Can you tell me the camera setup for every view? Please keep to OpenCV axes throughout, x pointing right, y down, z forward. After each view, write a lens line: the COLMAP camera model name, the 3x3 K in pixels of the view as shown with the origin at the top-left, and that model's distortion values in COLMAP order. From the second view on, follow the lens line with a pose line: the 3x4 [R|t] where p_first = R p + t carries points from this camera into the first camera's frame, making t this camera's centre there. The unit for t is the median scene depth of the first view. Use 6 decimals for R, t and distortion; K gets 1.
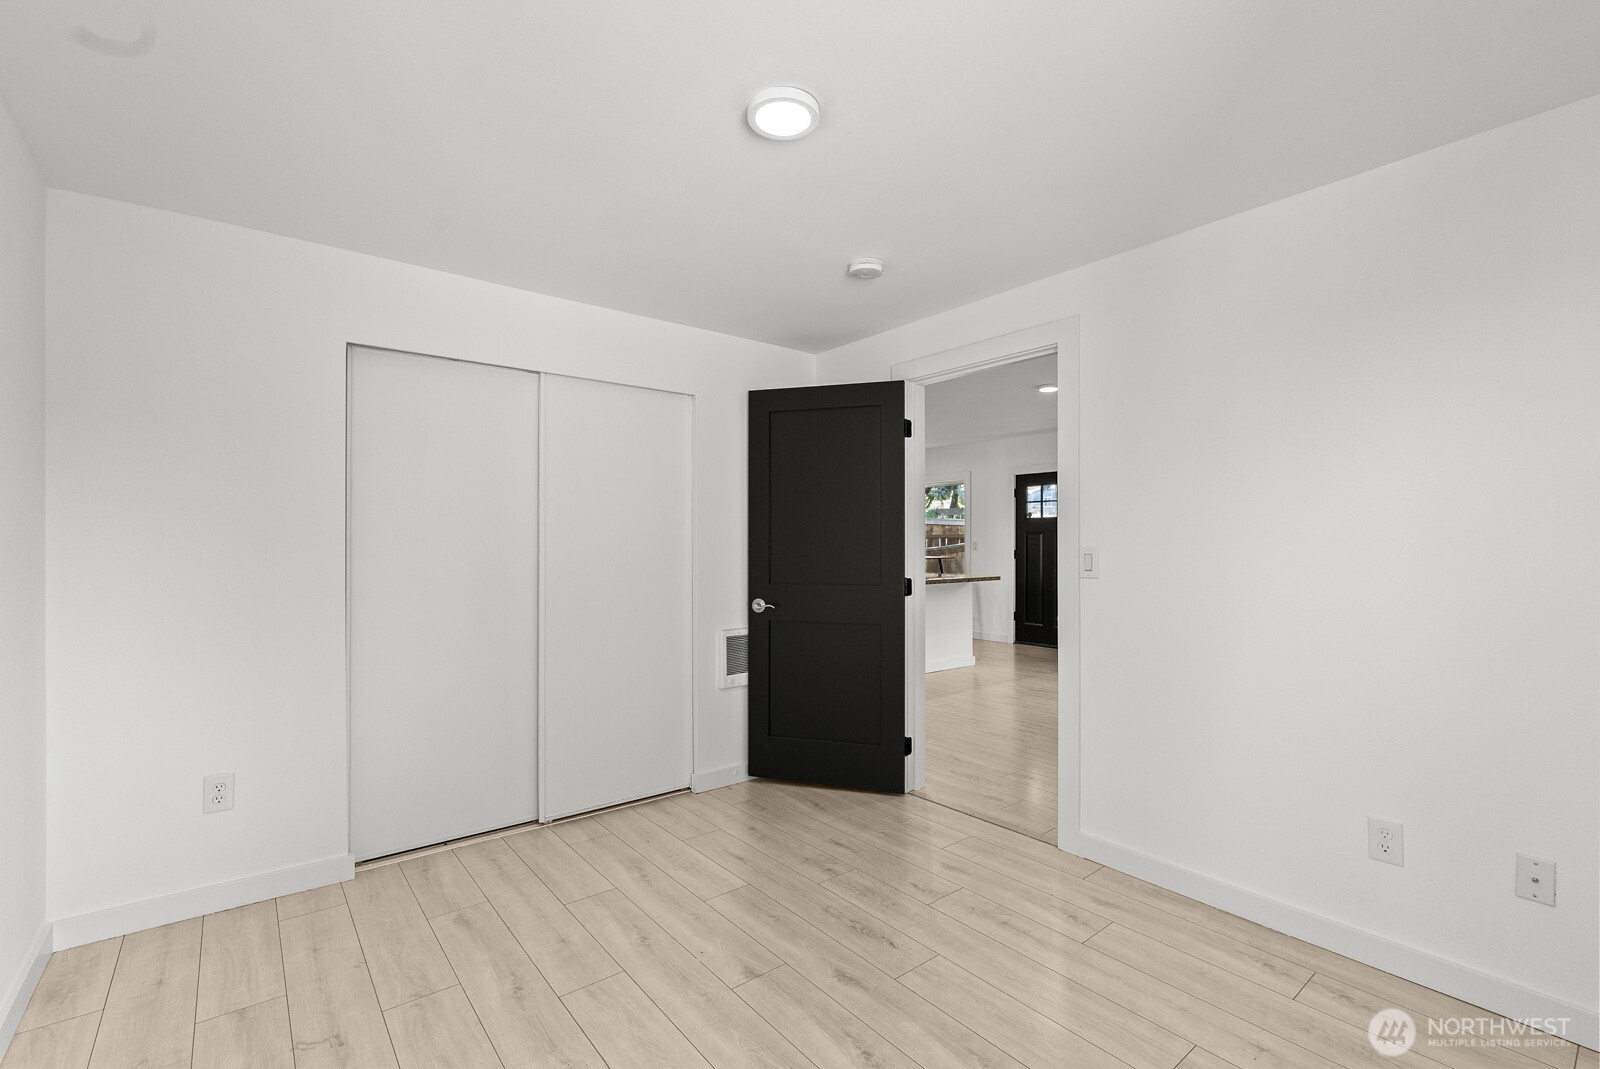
lens RADIAL K [[714.3, 0, 798.1], [0, 714.3, 538.7], [0, 0, 1]] dist [0.002912, -0.000530]
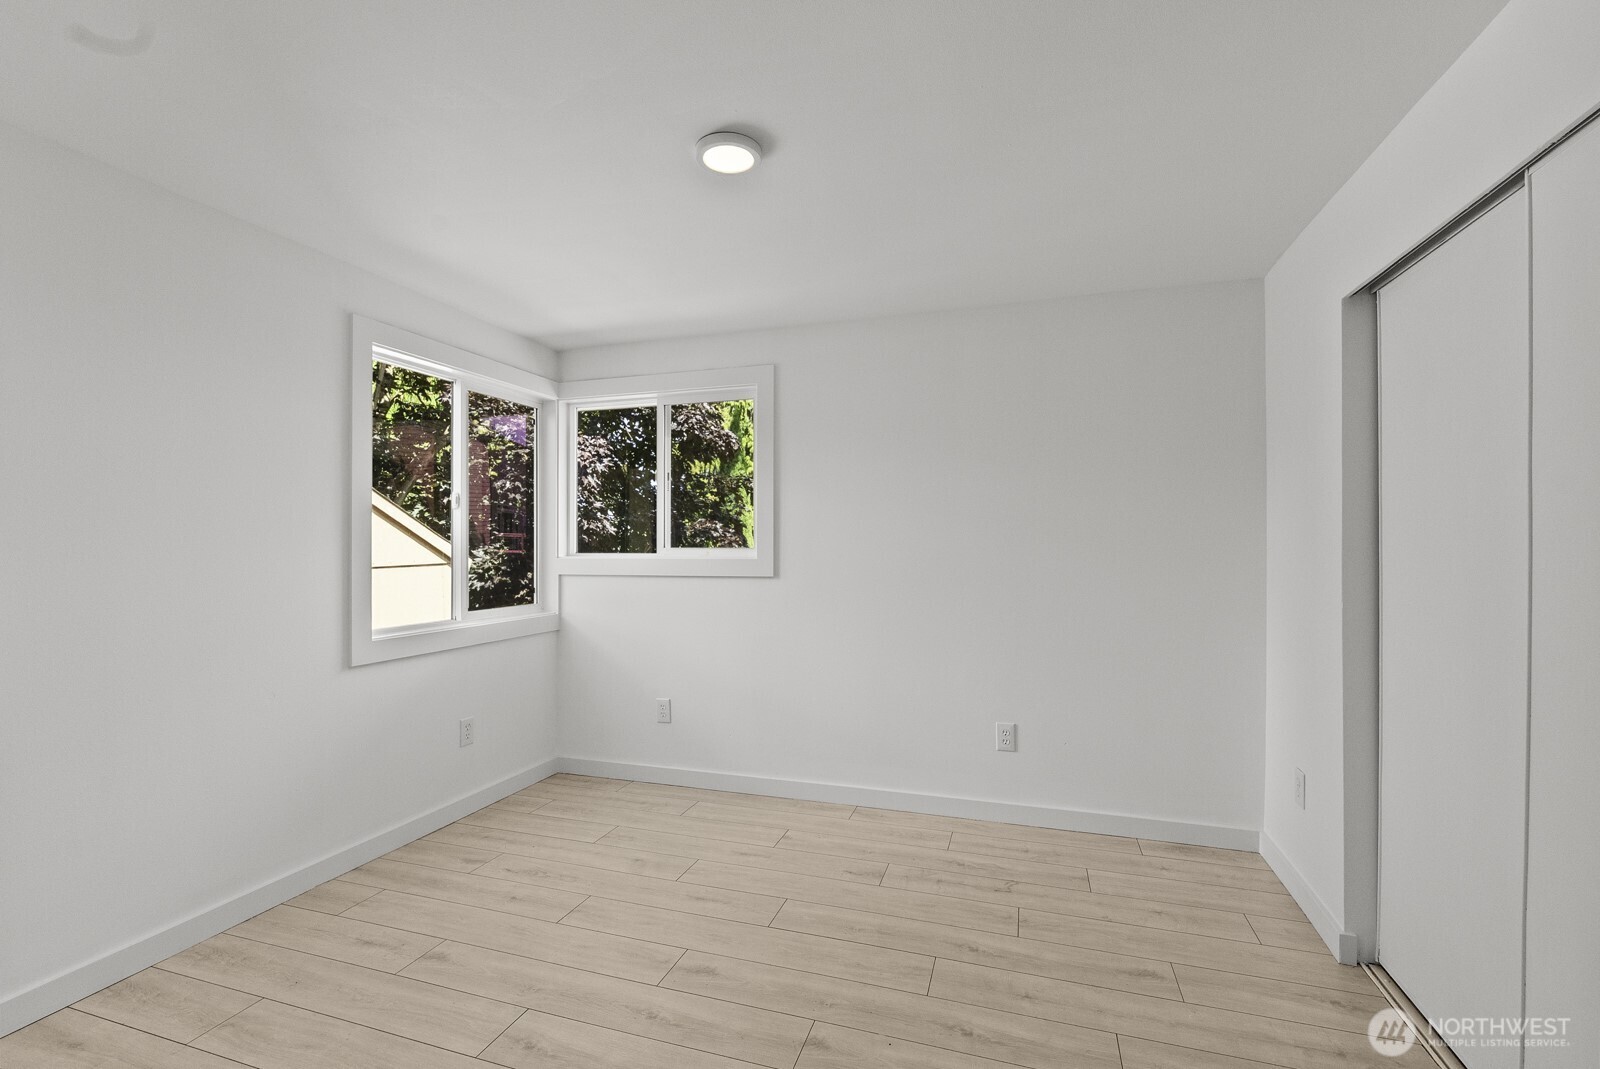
lens RADIAL K [[714.3, 0, 797.1], [0, 714.3, 537.0], [0, 0, 1]] dist [0.002912, -0.000530]
pose [[-0.834148, -0.003100, -0.551531, 0.427489], [-0.000242, 0.999986, -0.005256, -0.002232], [0.551540, -0.004251, -0.834138, 1.693999]]
